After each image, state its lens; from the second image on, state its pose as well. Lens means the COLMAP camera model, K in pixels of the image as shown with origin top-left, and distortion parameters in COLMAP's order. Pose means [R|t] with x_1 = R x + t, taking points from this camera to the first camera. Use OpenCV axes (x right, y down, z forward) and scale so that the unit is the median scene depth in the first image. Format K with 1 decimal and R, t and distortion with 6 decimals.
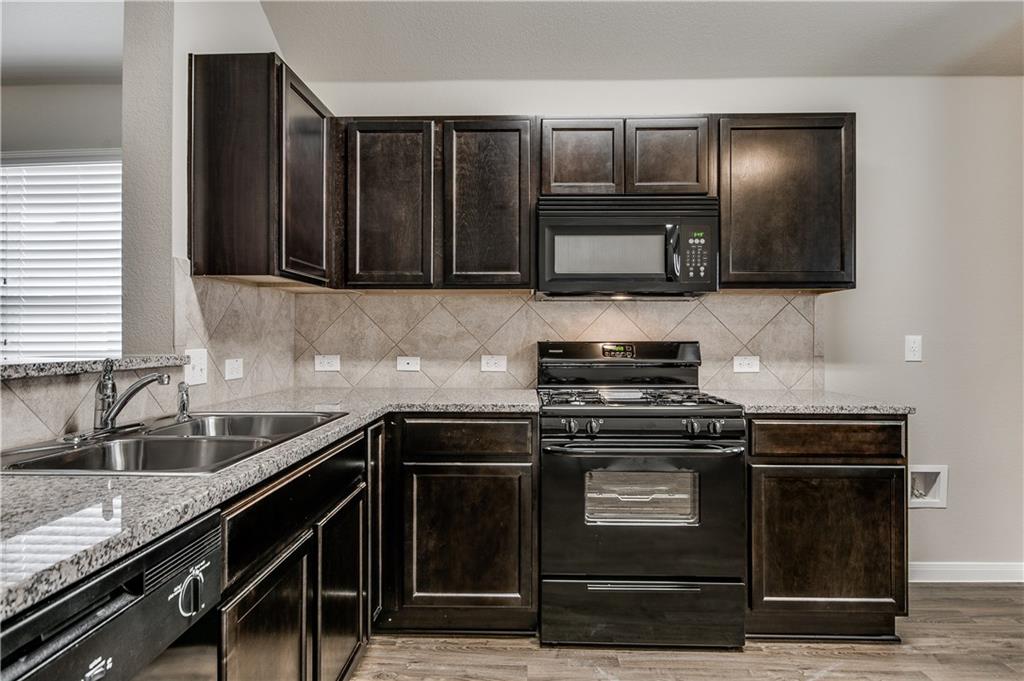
lens RADIAL K [[600.4, 0, 495.7], [0, 600.4, 333.6], [0, 0, 1]] dist [-0.001315, -0.001131]
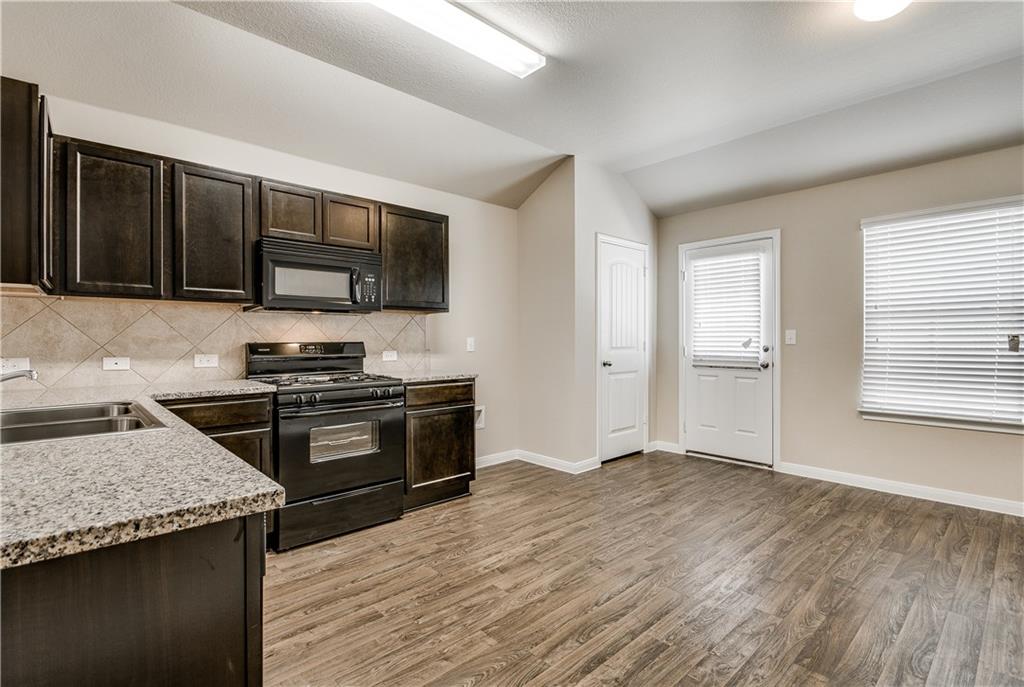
lens RADIAL K [[482.8, 0, 516.6], [0, 482.8, 343.0], [0, 0, 1]] dist [0.016289, -0.014080]
pose [[0.713146, -0.007988, 0.700970, -0.293574], [-0.001168, 0.999920, 0.012583, -0.000804], [-0.701014, -0.009792, 0.713080, -0.203482]]
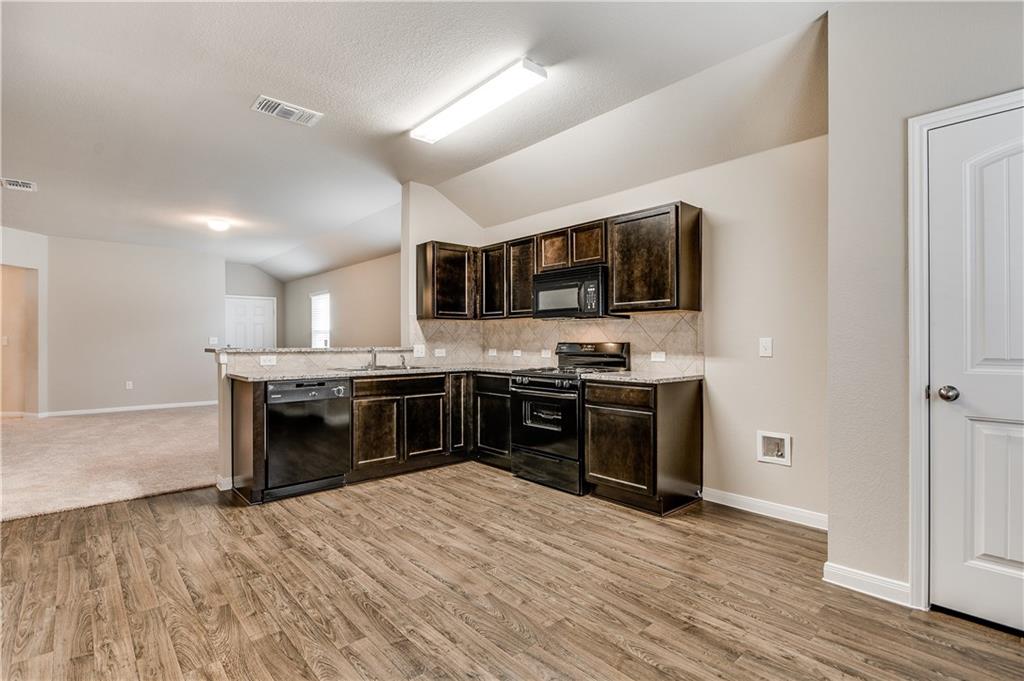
lens RADIAL K [[490.9, 0, 507.7], [0, 490.9, 353.2], [0, 0, 1]] dist [-0.002732, -0.000865]
pose [[0.678664, 0.016972, -0.734253, 1.279965], [0.008131, 0.999498, 0.030619, -0.002564], [0.734404, -0.026750, 0.678185, -0.246571]]
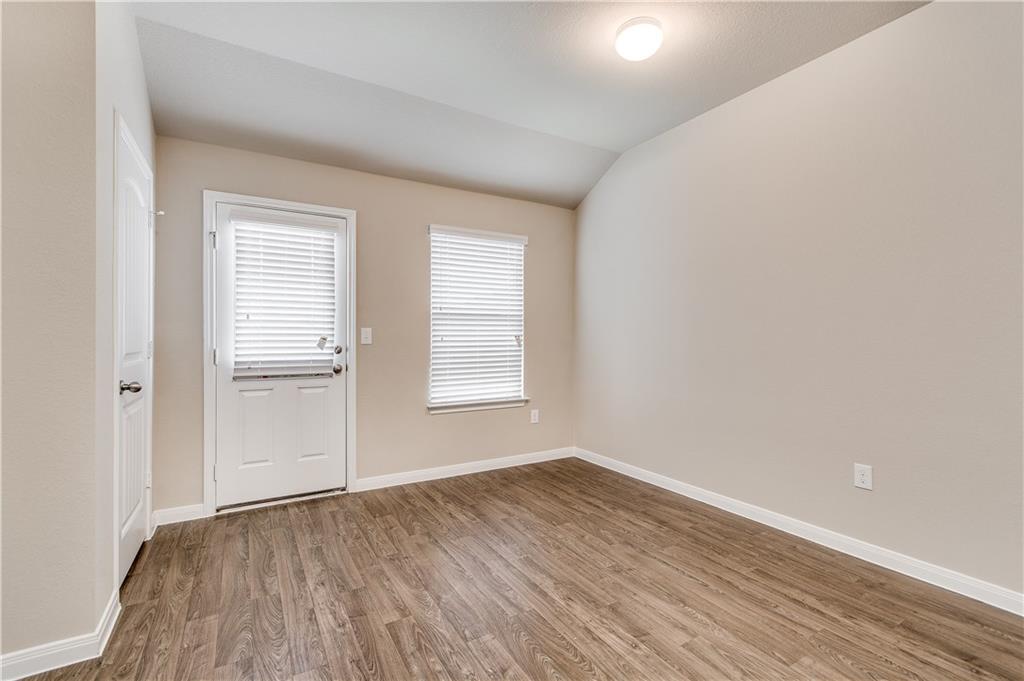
lens RADIAL K [[454.5, 0, 512.0], [0, 454.5, 340.5], [0, 0, 1]] dist [0.004212, 0.000222]
pose [[-0.529527, -0.007111, 0.848263, 0.130973], [-0.006720, 0.999969, 0.004188, 0.003986], [-0.848266, -0.003483, -0.529558, 0.677067]]
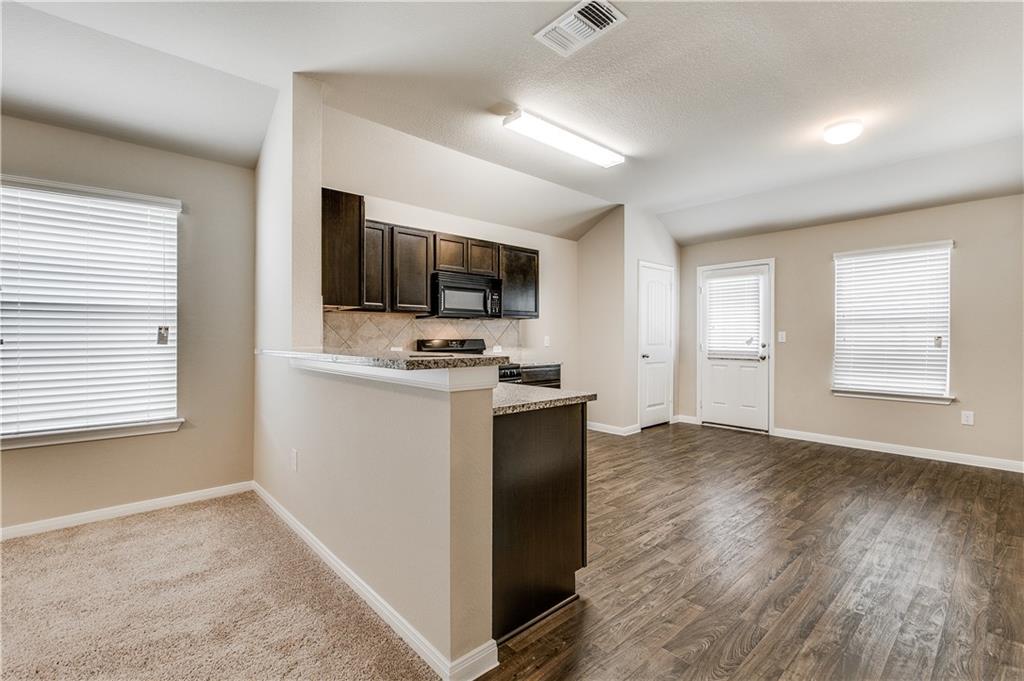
lens RADIAL K [[454.5, 0, 512.0], [0, 454.5, 340.5], [0, 0, 1]] dist [0.004212, 0.000222]
pose [[0.724851, -0.004829, 0.688888, -0.854932], [-0.005157, 0.999909, 0.012436, -0.004547], [-0.688886, -0.012567, 0.724761, -0.354231]]
